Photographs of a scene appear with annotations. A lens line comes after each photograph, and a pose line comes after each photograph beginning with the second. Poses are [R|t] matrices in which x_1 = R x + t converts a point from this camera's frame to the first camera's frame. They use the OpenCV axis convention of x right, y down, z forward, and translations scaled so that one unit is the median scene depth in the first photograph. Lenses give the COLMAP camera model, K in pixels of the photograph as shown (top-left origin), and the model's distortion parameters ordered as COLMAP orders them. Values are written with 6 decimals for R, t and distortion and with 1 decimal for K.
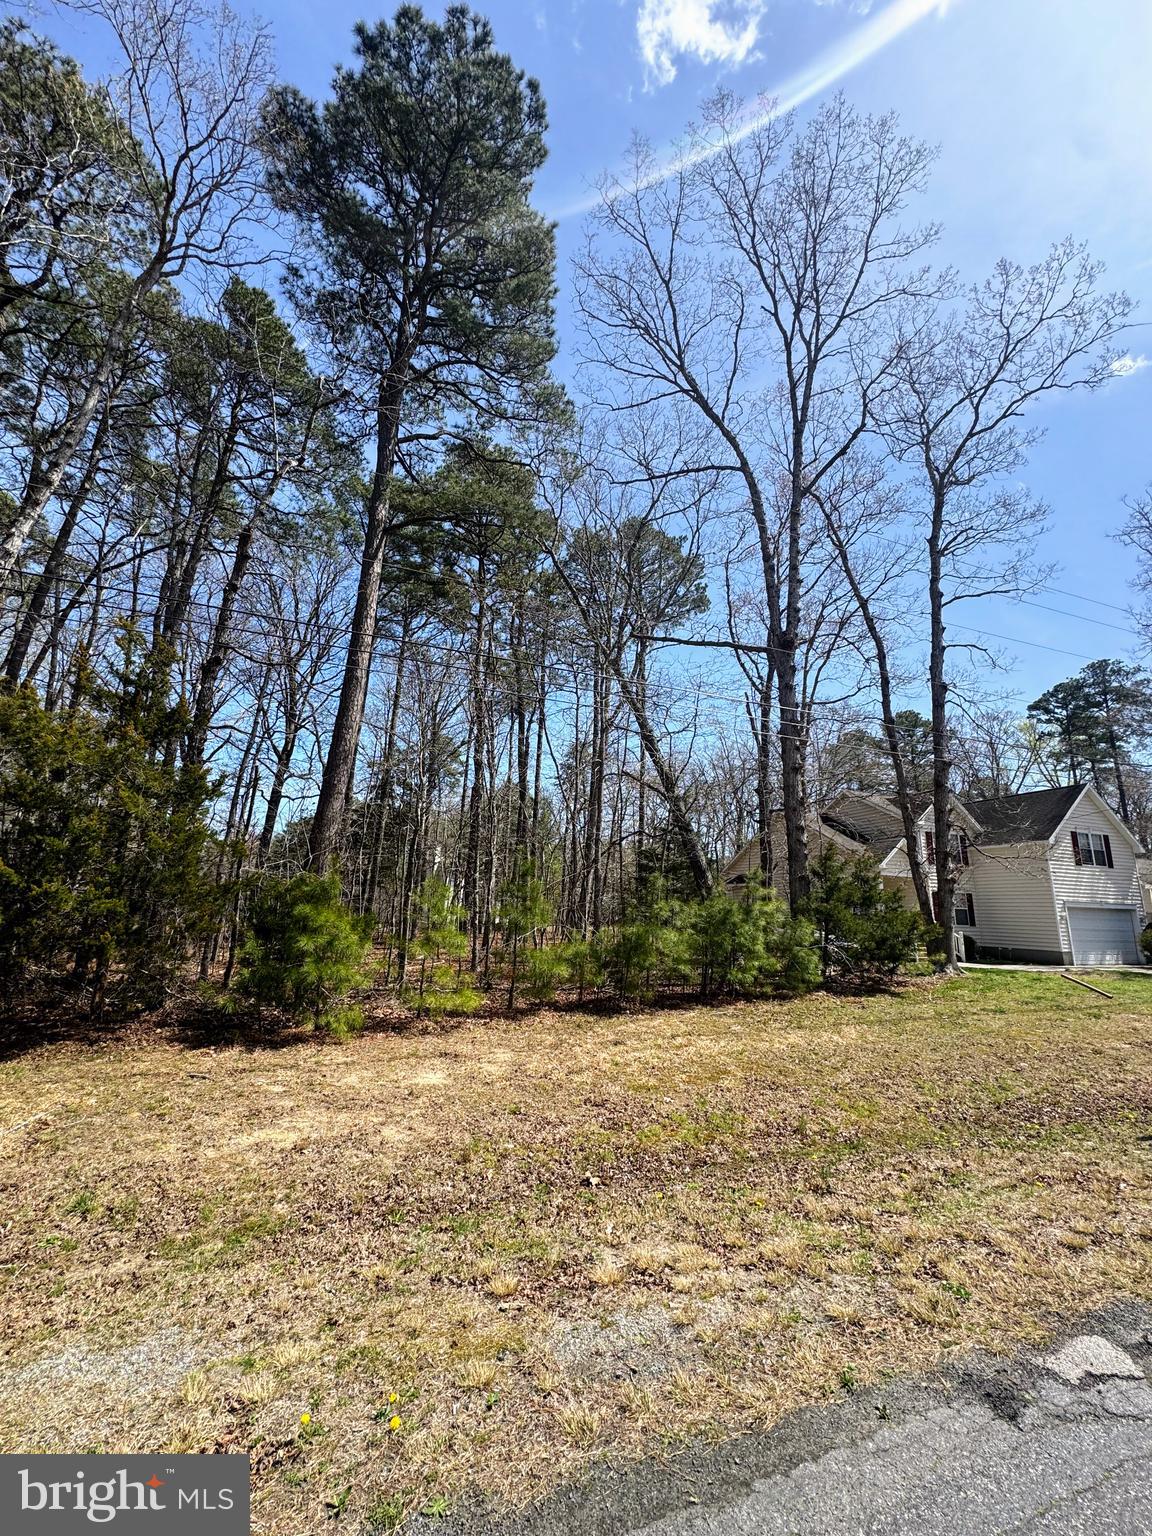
lens RADIAL K [[611.3, 0, 572.9], [0, 611.3, 768.9], [0, 0, 1]] dist [-0.010357, 0.000256]
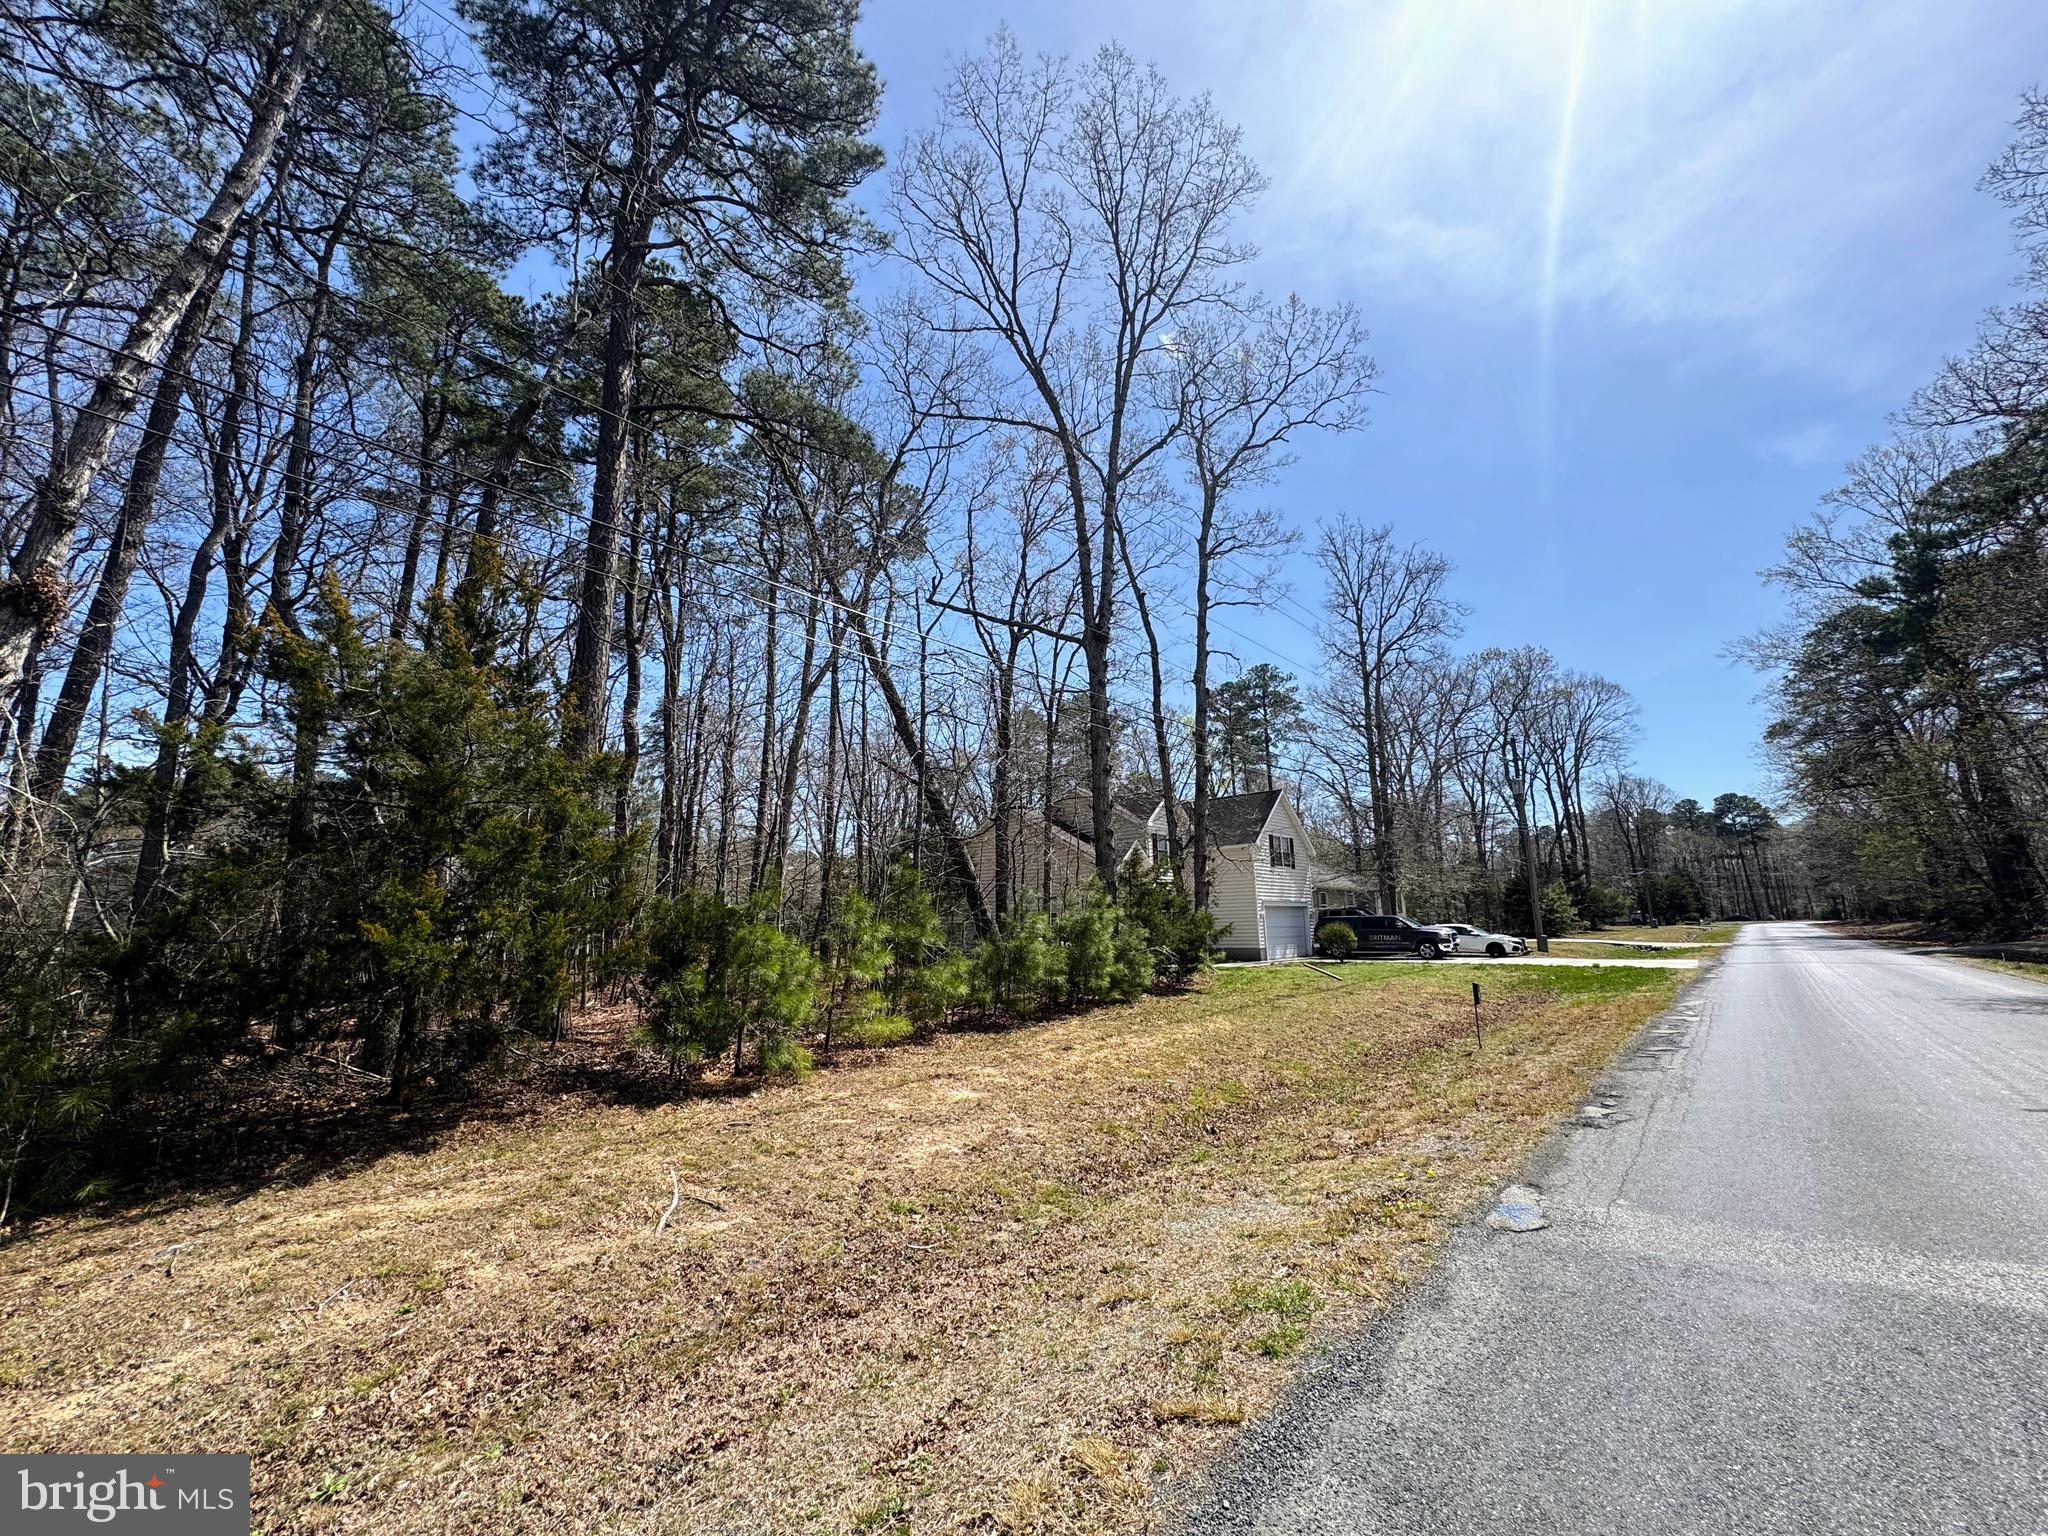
lens RADIAL K [[815.0, 0, 1033.5], [0, 815.0, 769.8], [0, 0, 1]] dist [-0.010357, 0.000256]
pose [[0.880650, 0.040590, 0.472025, -0.276889], [-0.055077, 0.998339, 0.016908, -0.013198], [-0.470555, -0.040888, 0.881423, -0.059480]]
